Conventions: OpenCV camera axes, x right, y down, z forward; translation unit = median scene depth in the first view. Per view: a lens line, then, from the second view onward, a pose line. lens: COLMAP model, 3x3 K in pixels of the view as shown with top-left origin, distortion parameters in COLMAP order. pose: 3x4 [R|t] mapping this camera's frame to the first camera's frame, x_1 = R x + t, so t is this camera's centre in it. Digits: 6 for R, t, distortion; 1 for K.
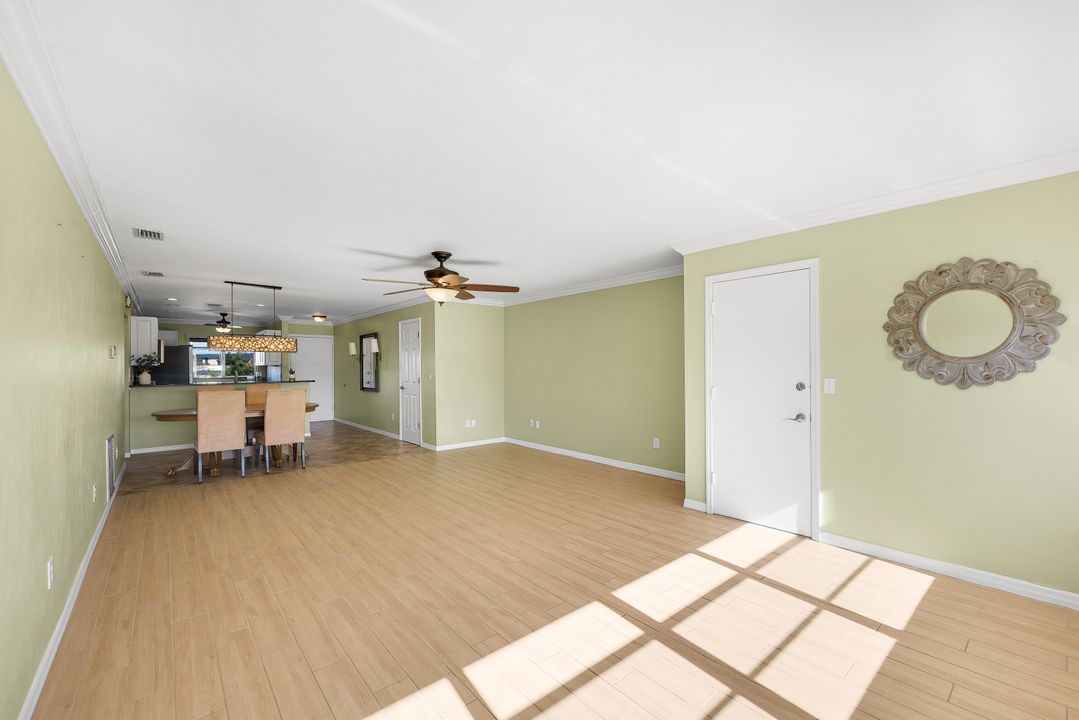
lens RADIAL K [[440.9, 0, 543.8], [0, 440.9, 374.3], [0, 0, 1]] dist [-0.002037, 0.000042]
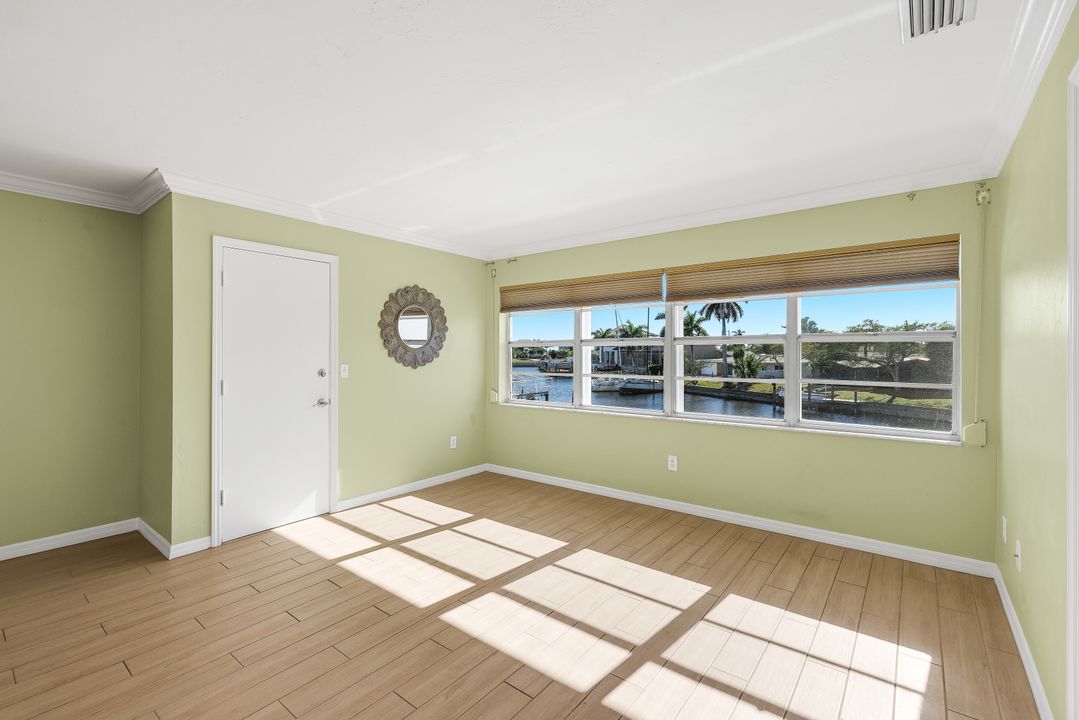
lens RADIAL K [[477.2, 0, 540.7], [0, 477.2, 353.6], [0, 0, 1]] dist [0.001012, 0.000085]
pose [[-0.187658, 0.003979, 0.982226, -0.749735], [0.016582, 0.999862, -0.000882, -0.010319], [-0.982094, 0.016122, -0.187698, 0.827873]]
